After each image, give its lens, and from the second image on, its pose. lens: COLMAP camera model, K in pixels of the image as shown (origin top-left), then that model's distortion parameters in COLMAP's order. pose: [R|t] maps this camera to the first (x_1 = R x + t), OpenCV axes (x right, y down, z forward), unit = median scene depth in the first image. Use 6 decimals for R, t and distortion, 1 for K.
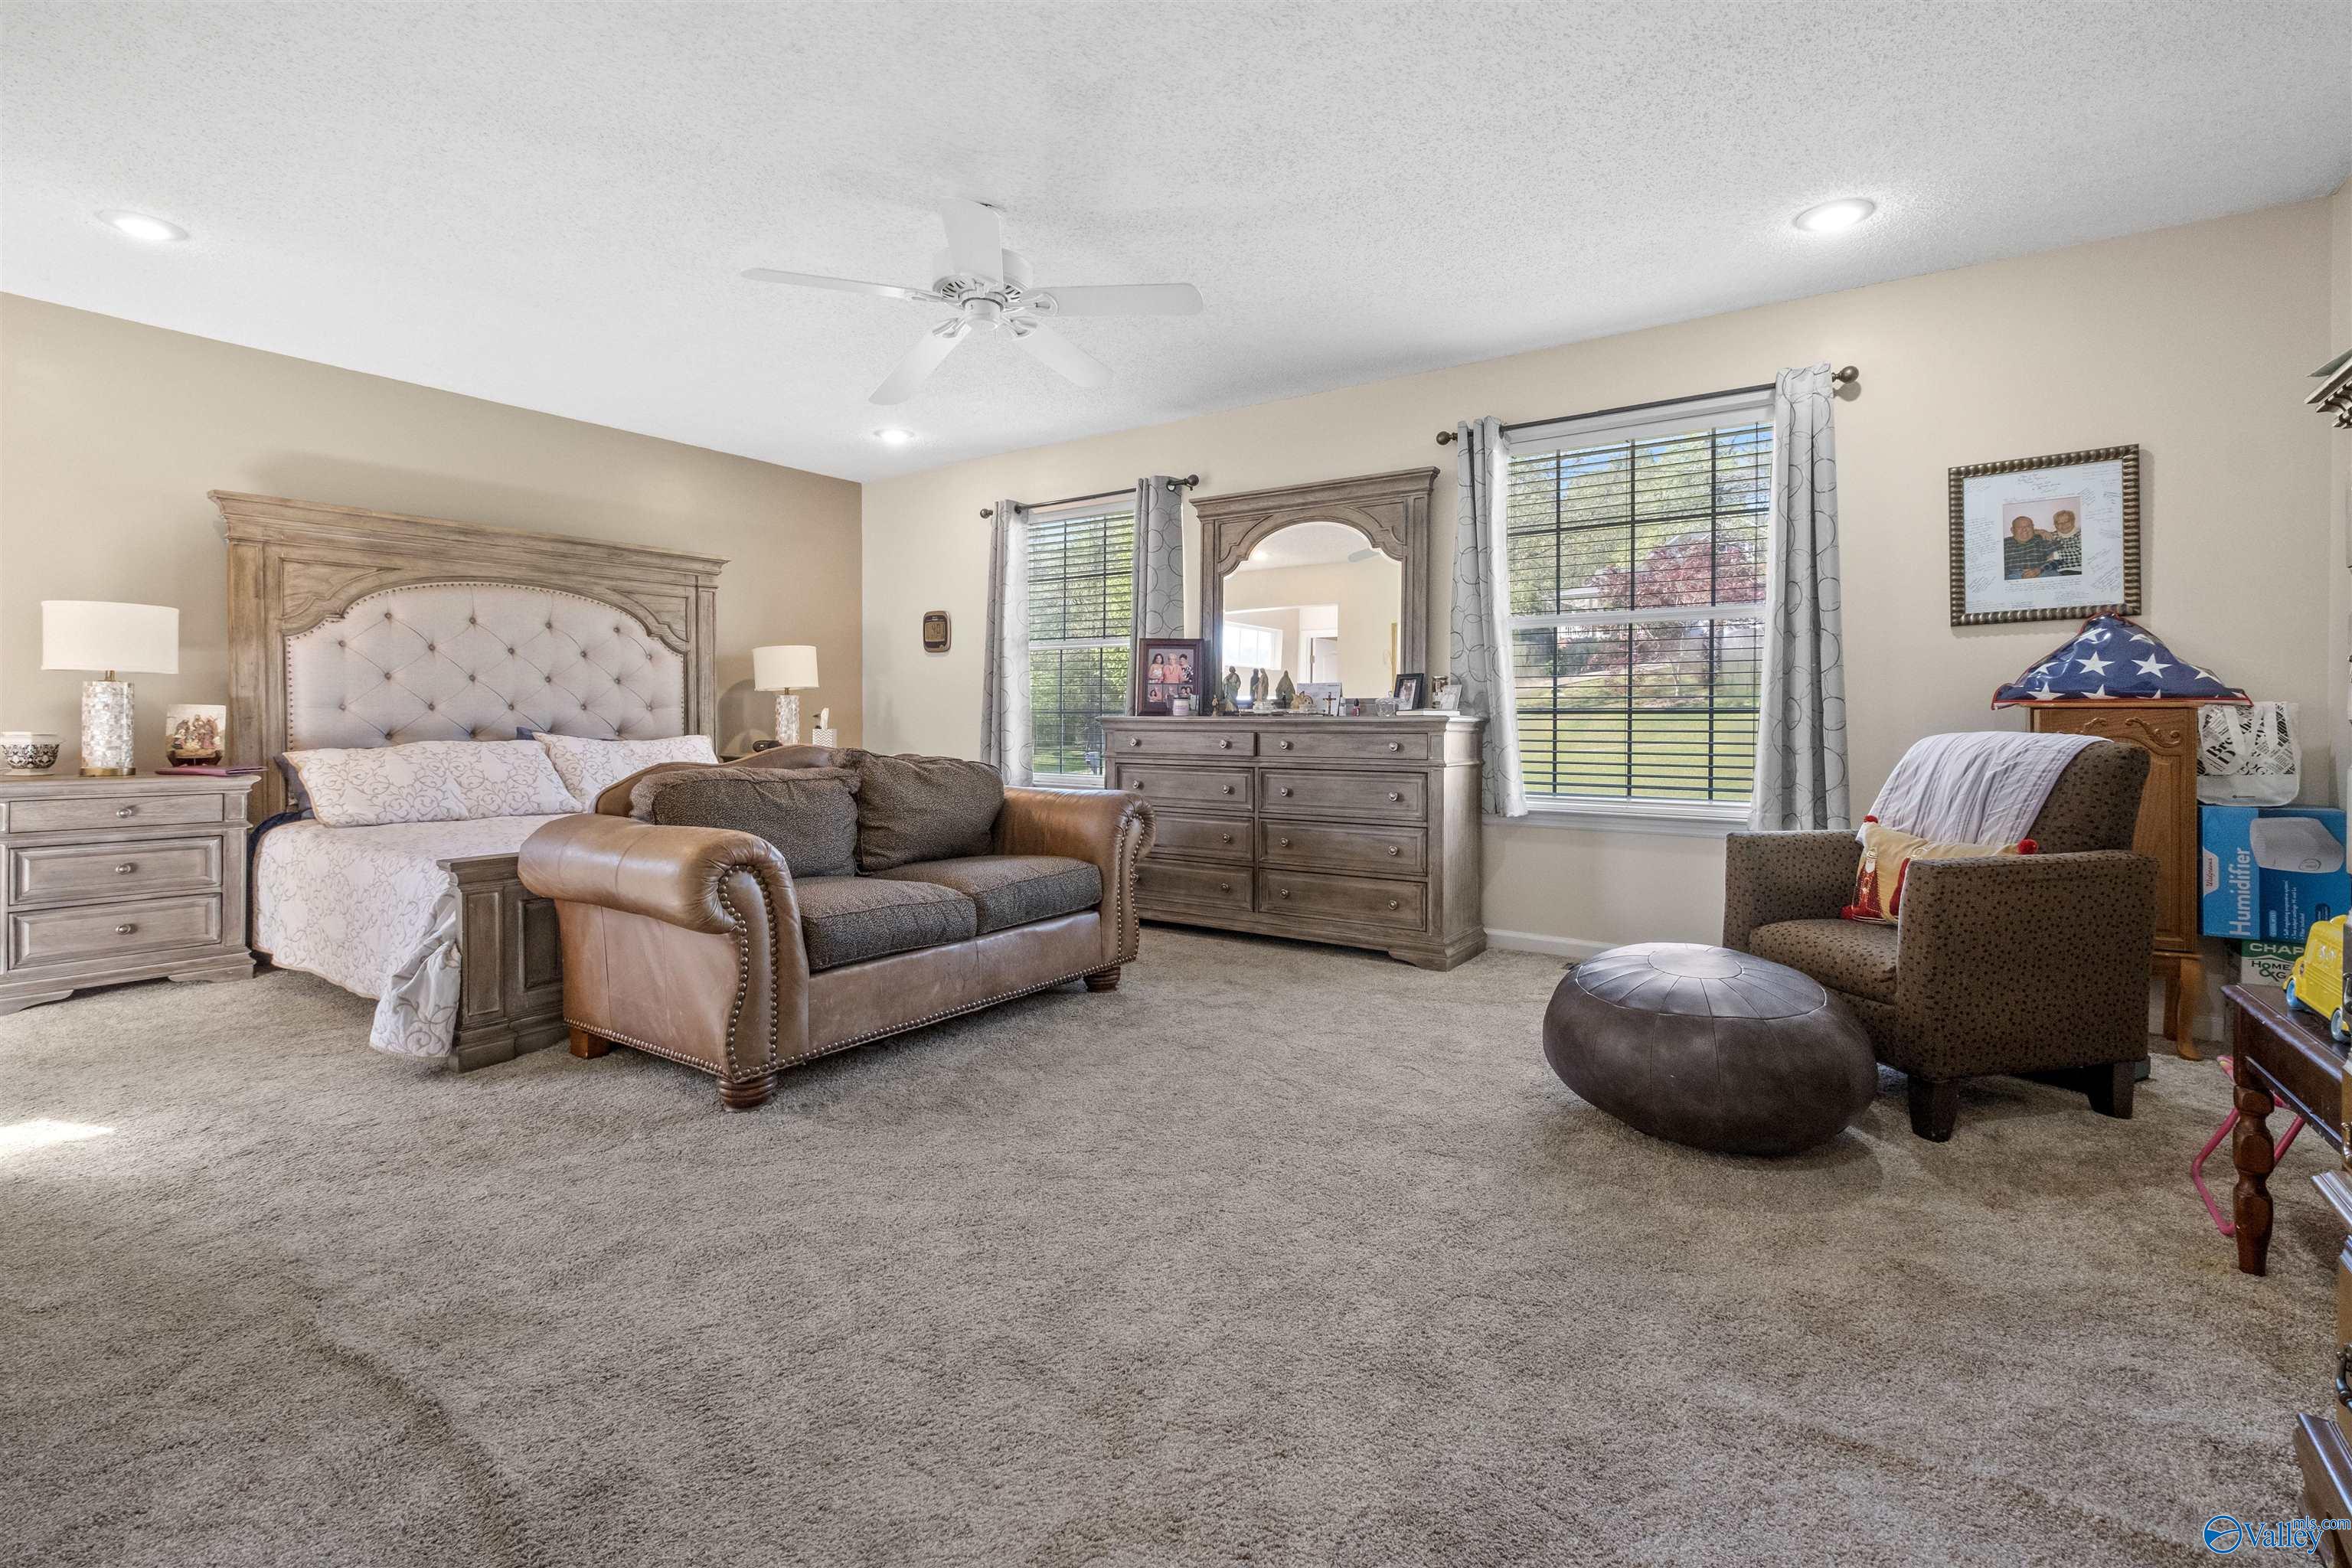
lens RADIAL K [[1035.6, 0, 1192.5], [0, 1035.6, 719.6], [0, 0, 1]] dist [-0.001495, -0.000150]
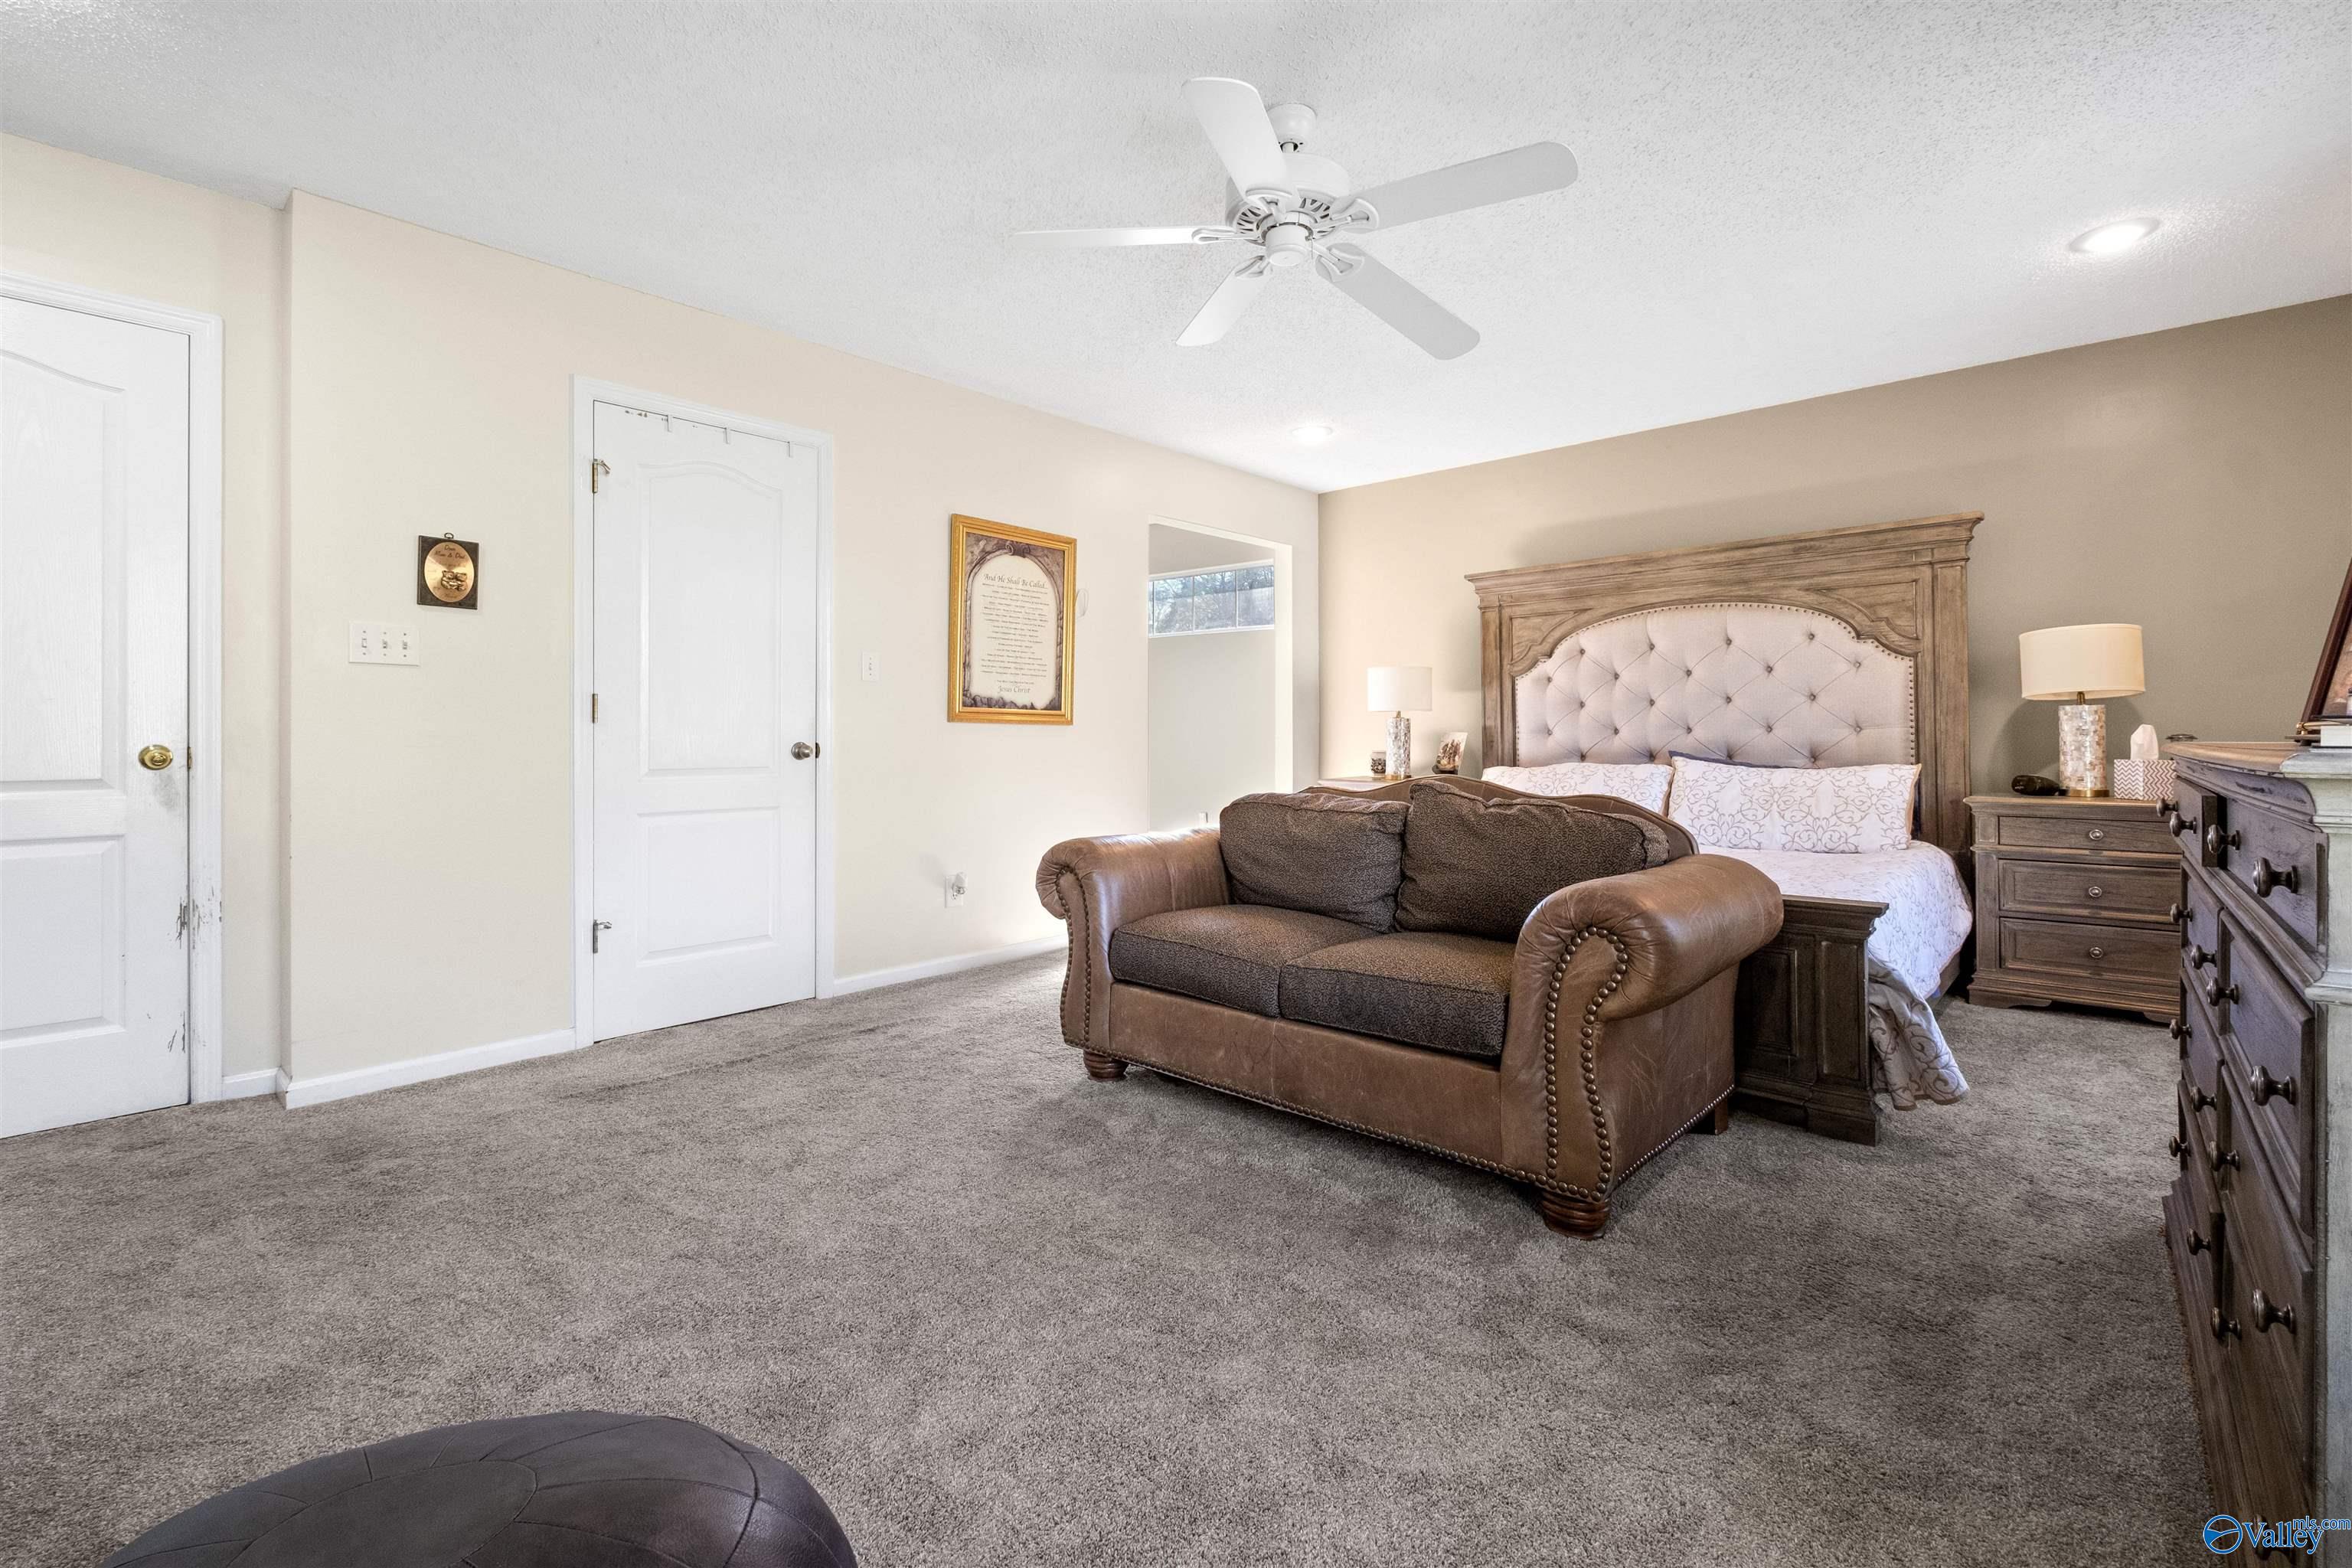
lens RADIAL K [[1035.6, 0, 1169.3], [0, 1035.6, 736.3], [0, 0, 1]] dist [-0.001495, -0.000150]
pose [[-0.114657, -0.004316, -0.993396, 0.386951], [0.002672, 0.999986, -0.004653, -0.003127], [0.993402, -0.003188, -0.114643, 0.650750]]
